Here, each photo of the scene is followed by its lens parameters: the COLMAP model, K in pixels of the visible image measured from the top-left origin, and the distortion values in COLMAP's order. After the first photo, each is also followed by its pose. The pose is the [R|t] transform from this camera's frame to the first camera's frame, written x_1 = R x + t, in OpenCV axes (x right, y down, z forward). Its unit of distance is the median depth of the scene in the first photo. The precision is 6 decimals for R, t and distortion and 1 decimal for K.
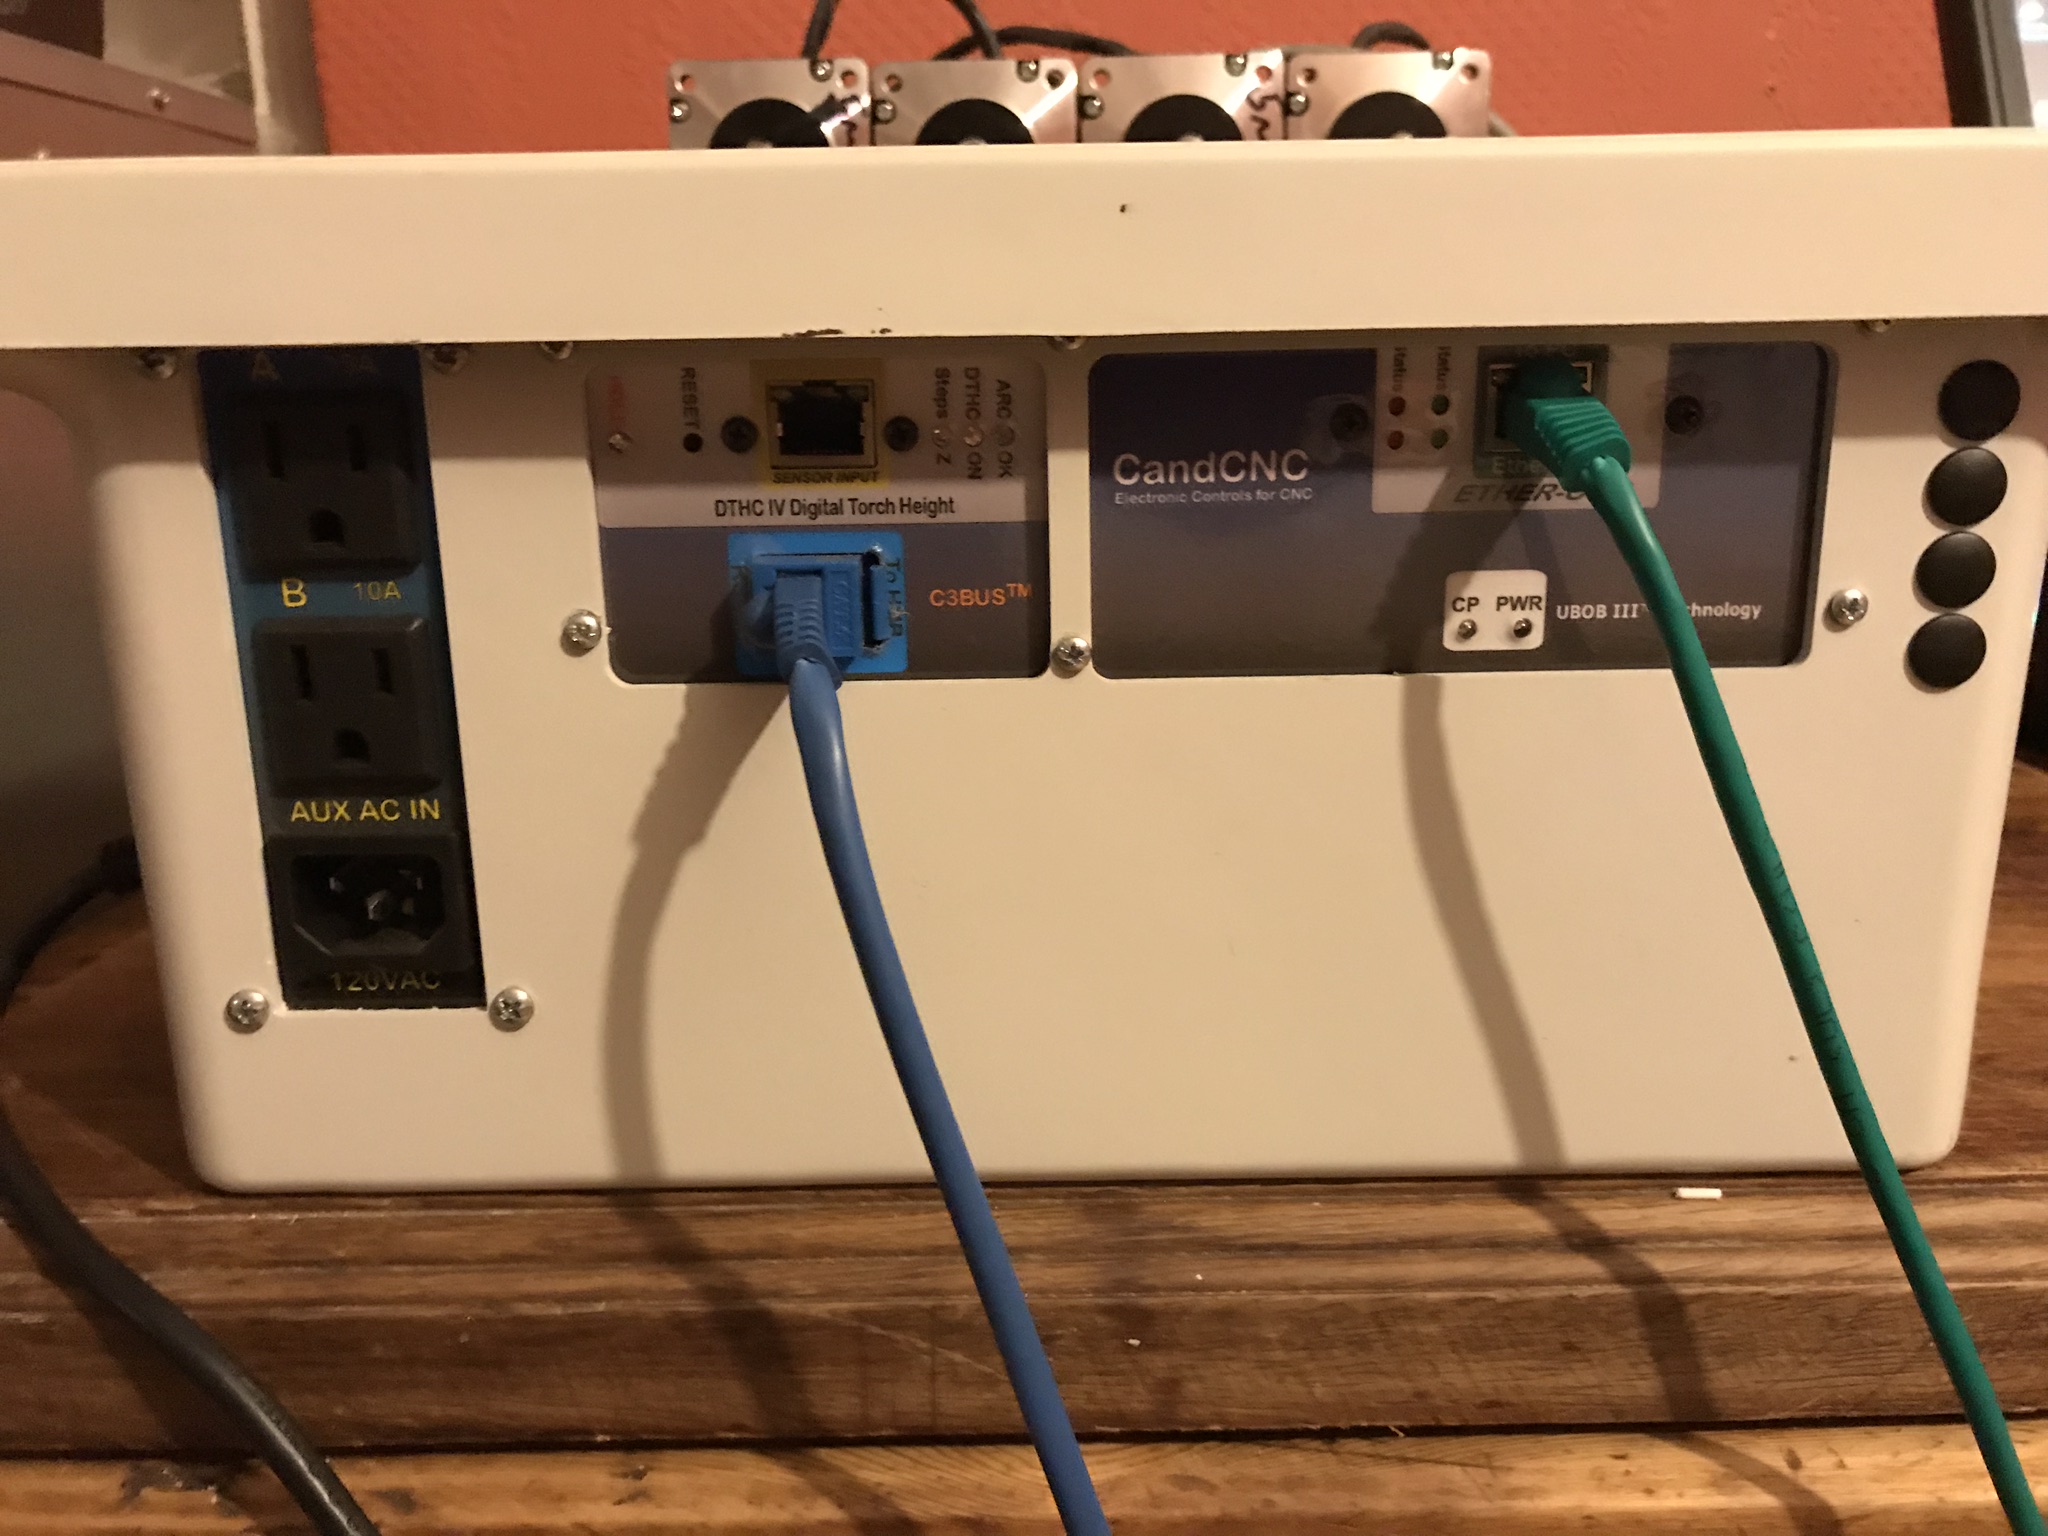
lens RADIAL K [[1704.1, 0, 1024.0], [0, 1704.1, 768.0], [0, 0, 1]] dist [-0.005940, -0.000037]
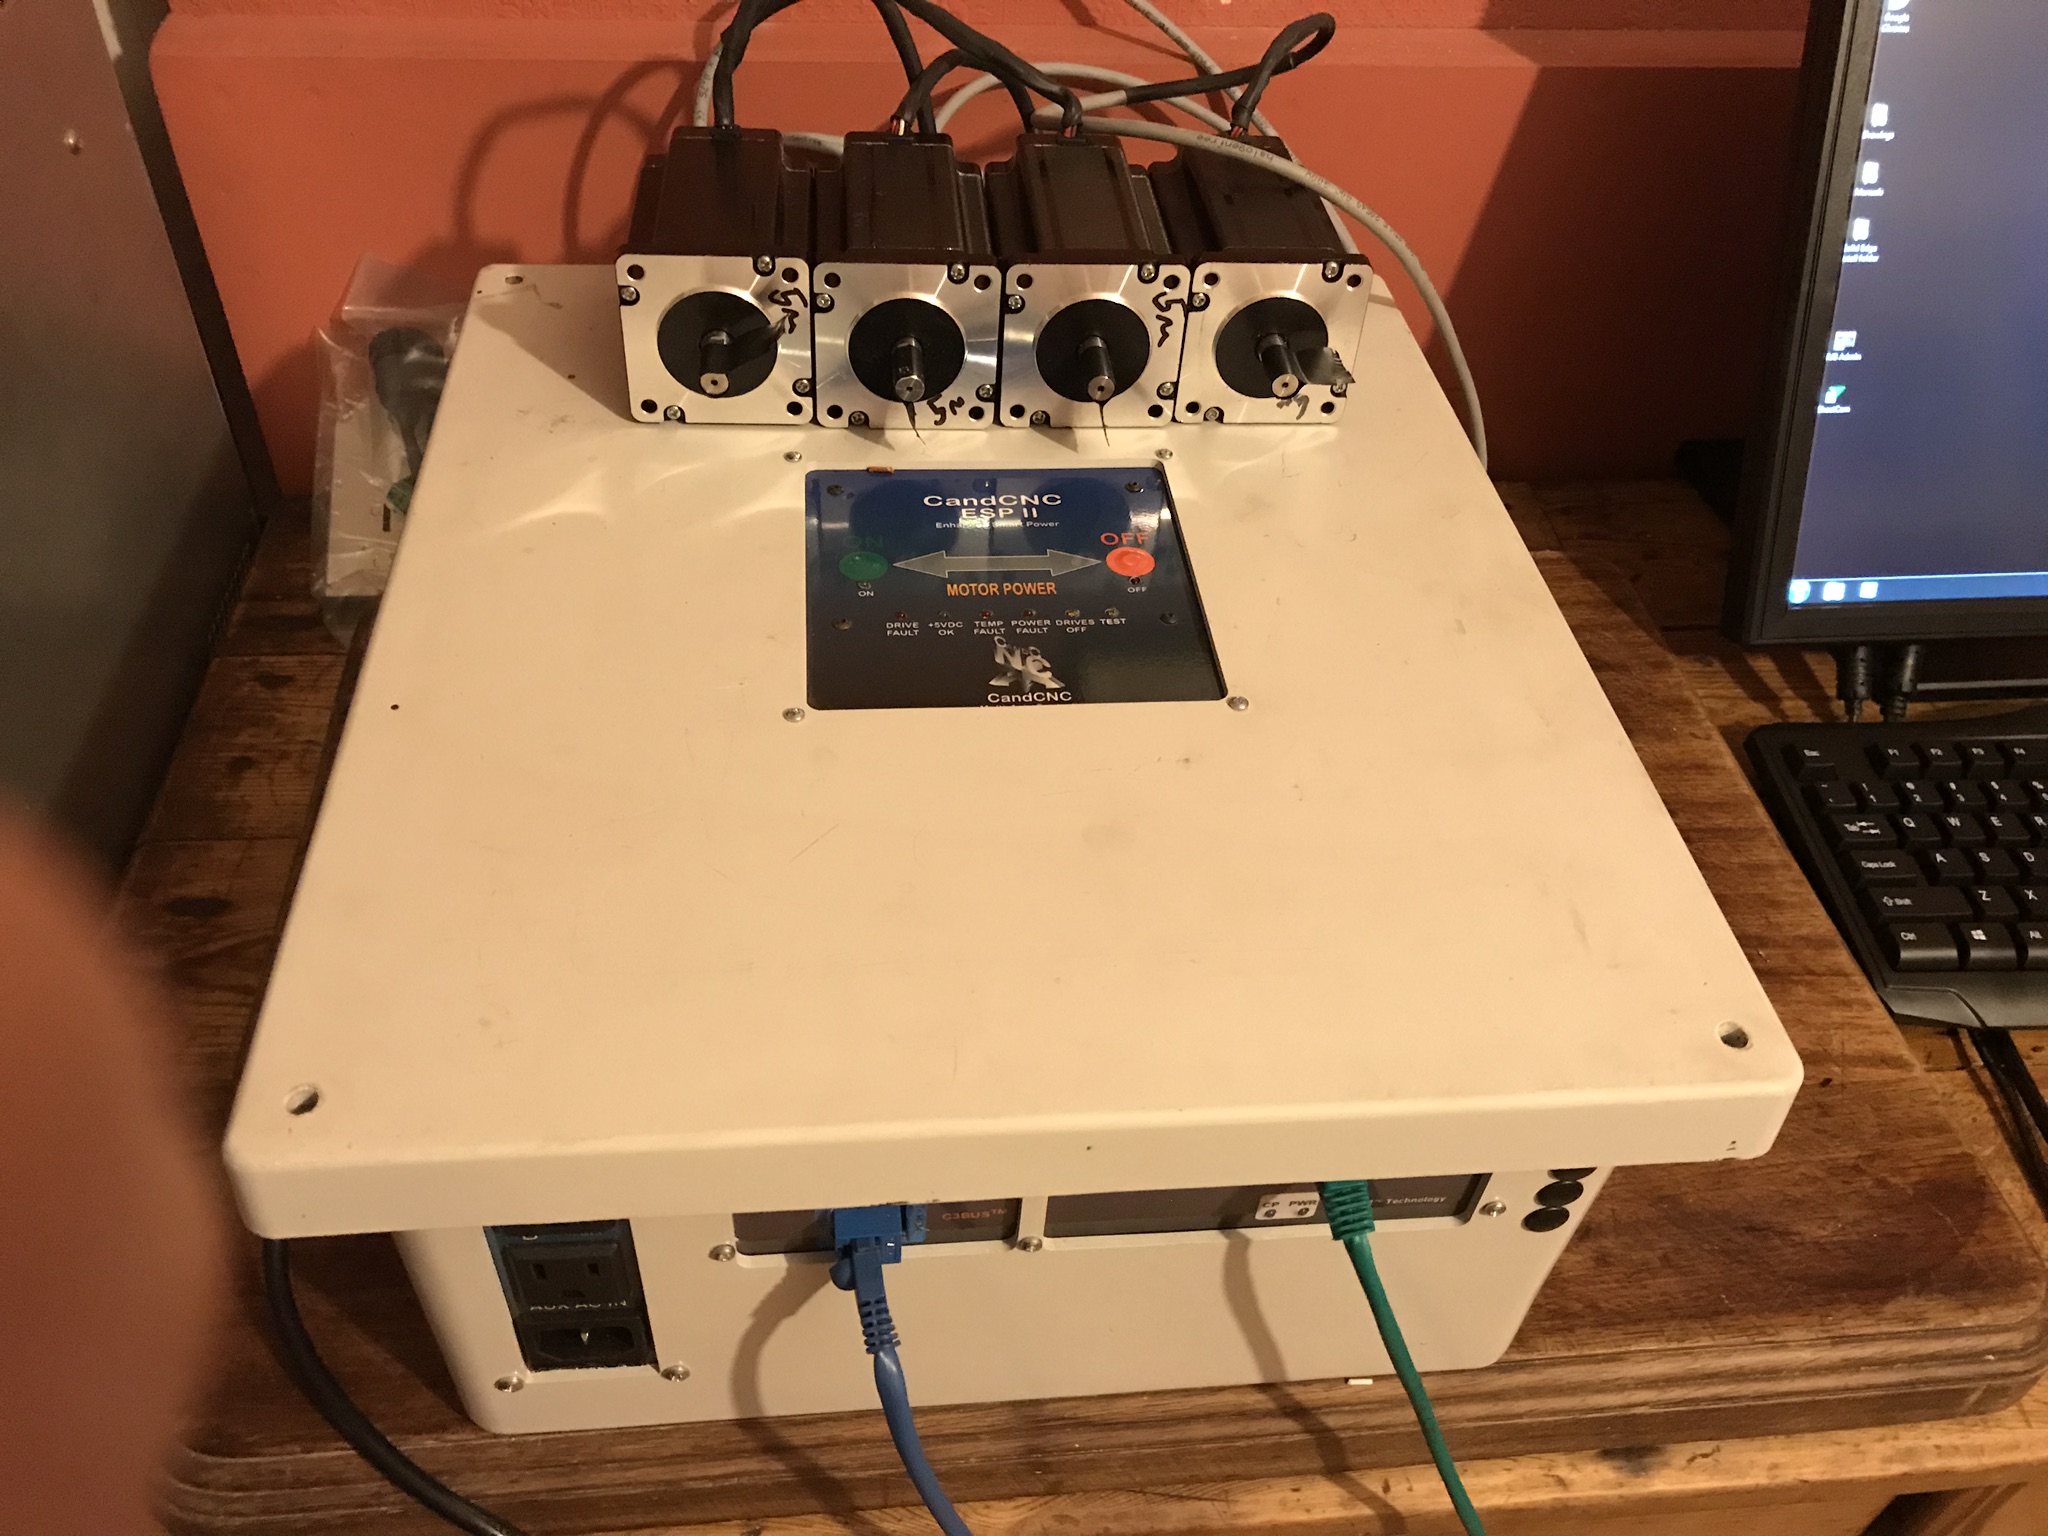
lens RADIAL K [[1646.8, 0, 1024.0], [0, 1646.8, 768.0], [0, 0, 1]] dist [0.003603, 0.001590]
pose [[0.992261, -0.011404, 0.123646, -0.155097], [-0.052582, 0.863492, 0.501614, -1.161266], [-0.112488, -0.504233, 0.856210, -0.102513]]
